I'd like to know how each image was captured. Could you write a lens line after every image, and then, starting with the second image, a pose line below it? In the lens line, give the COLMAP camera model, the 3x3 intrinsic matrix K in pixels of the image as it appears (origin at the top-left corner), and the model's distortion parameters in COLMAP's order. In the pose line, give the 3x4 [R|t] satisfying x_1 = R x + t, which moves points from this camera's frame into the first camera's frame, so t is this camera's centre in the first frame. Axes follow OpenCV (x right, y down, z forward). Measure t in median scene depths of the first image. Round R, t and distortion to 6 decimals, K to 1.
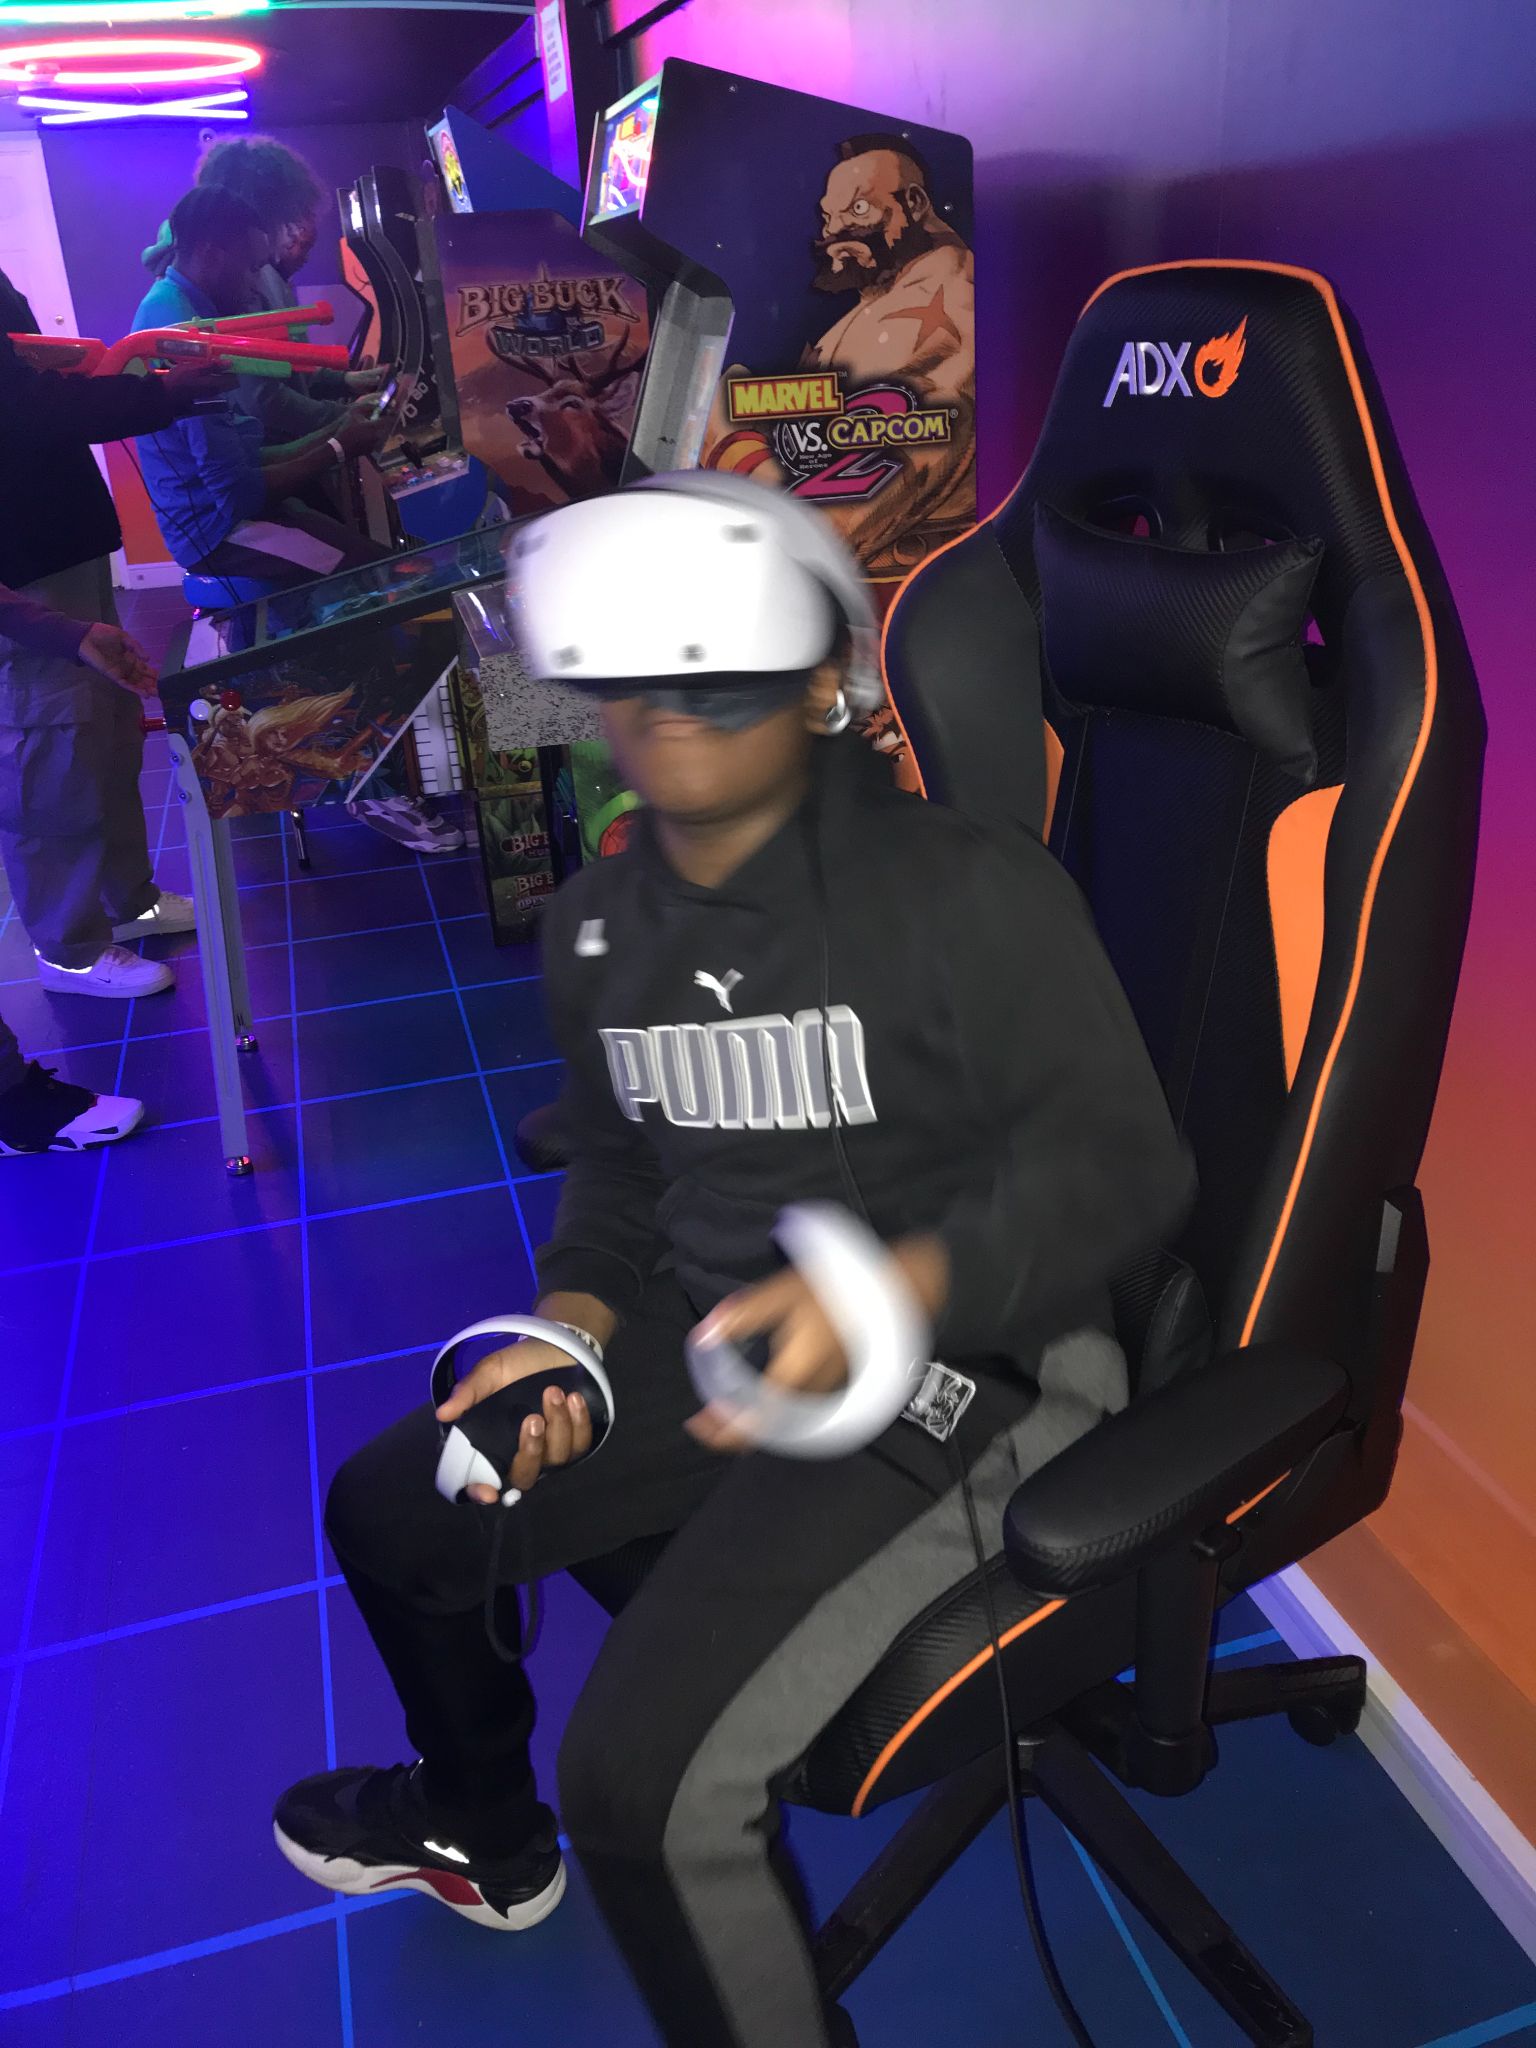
lens RADIAL K [[1685.7, 0, 767.1], [0, 1685.7, 1031.3], [0, 0, 1]] dist [-0.000708, -0.016020]
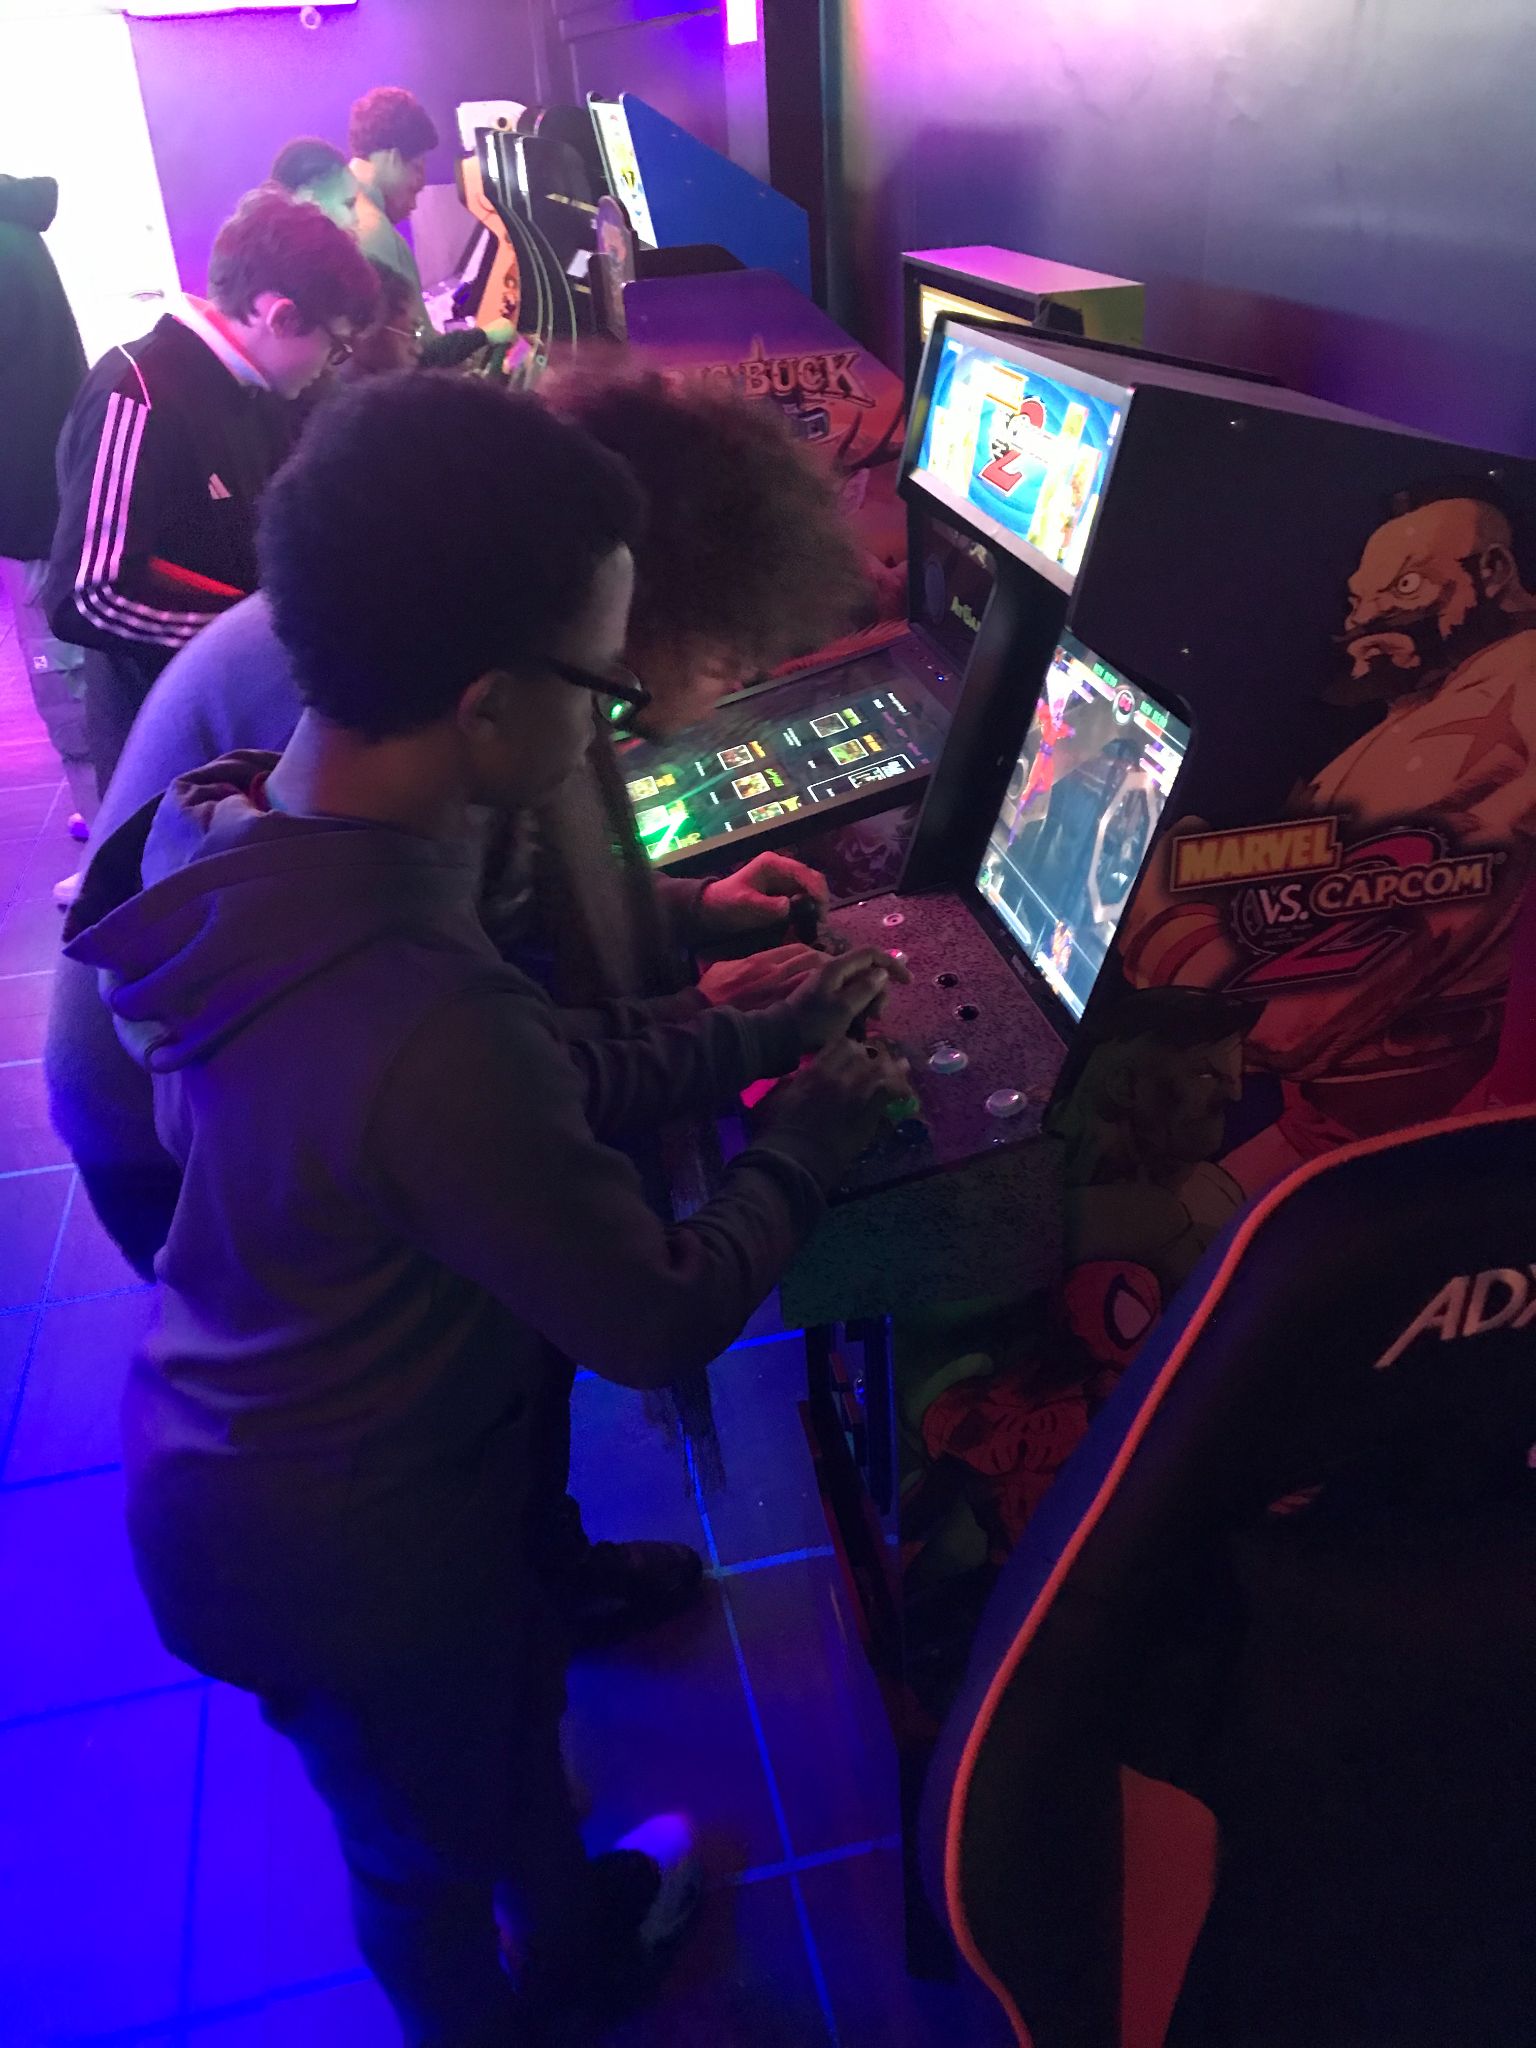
lens RADIAL K [[1685.7, 0, 767.2], [0, 1685.7, 1016.9], [0, 0, 1]] dist [-0.000708, -0.016020]
pose [[0.998458, 0.023333, -0.050380, -0.141311], [-0.018922, 0.996088, 0.086316, -0.361638], [0.052197, -0.085229, 0.994993, 0.334086]]
